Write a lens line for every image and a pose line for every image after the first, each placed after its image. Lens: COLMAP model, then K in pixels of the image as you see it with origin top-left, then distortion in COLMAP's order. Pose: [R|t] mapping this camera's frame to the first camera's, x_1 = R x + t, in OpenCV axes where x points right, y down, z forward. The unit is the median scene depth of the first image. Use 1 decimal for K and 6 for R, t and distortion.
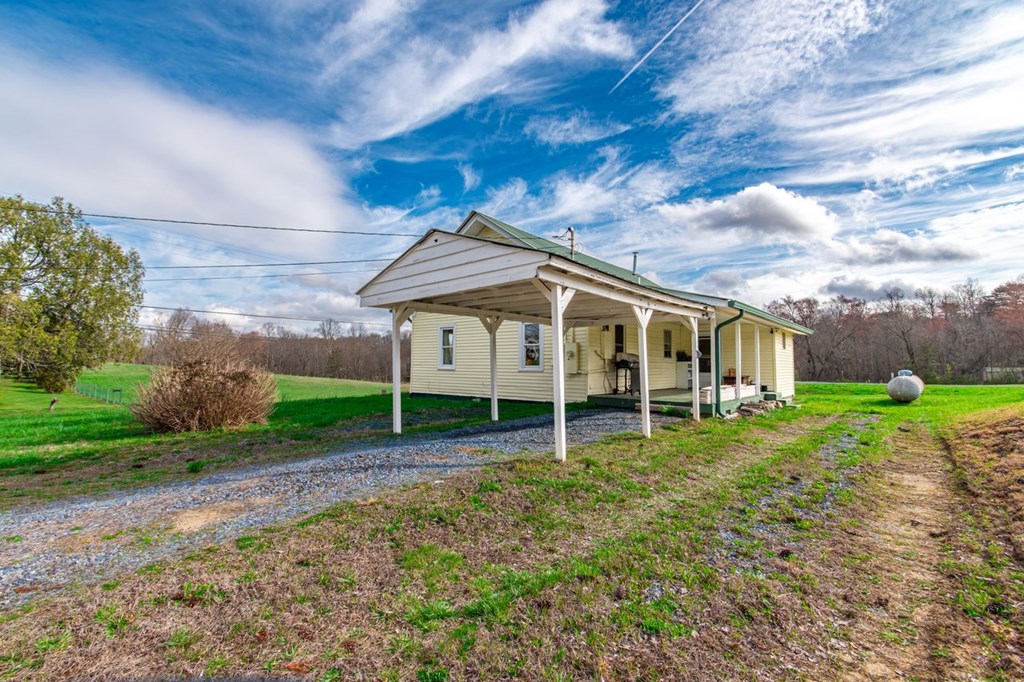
lens RADIAL K [[453.1, 0, 512.0], [0, 453.1, 341.0], [0, 0, 1]] dist [-0.001015, -0.000139]
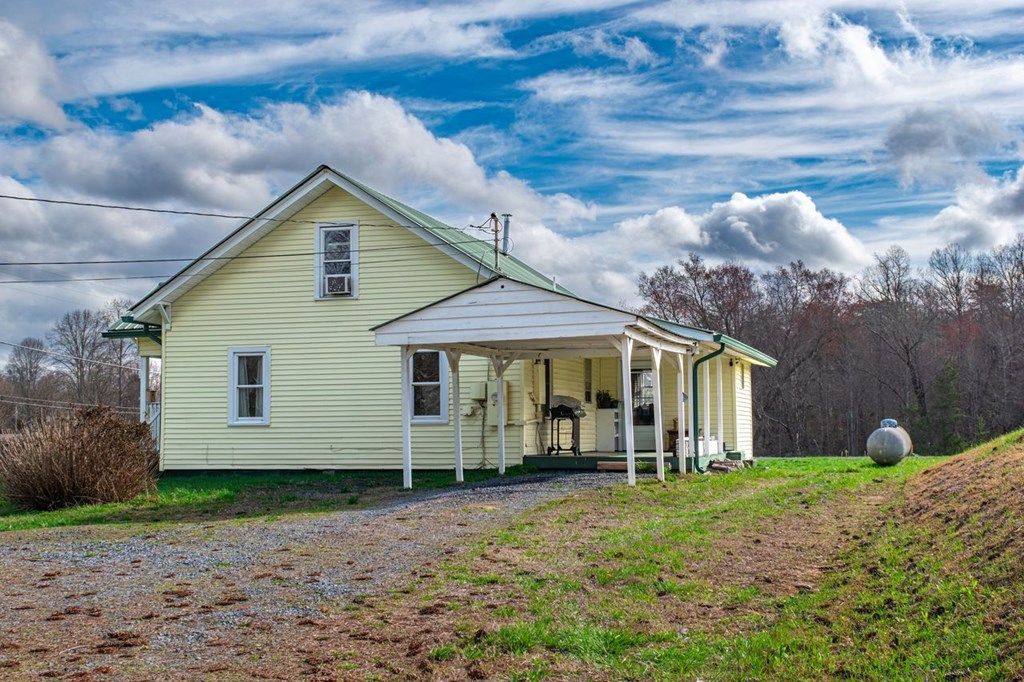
lens RADIAL K [[1396.7, 0, 512.0], [0, 1396.7, 341.0], [0, 0, 1]] dist [-0.014609, -0.023656]
pose [[0.908432, 0.011899, 0.417863, -0.598292], [-0.006814, 0.999883, -0.013661, -0.022873], [-0.417977, 0.009563, 0.908407, -0.765338]]
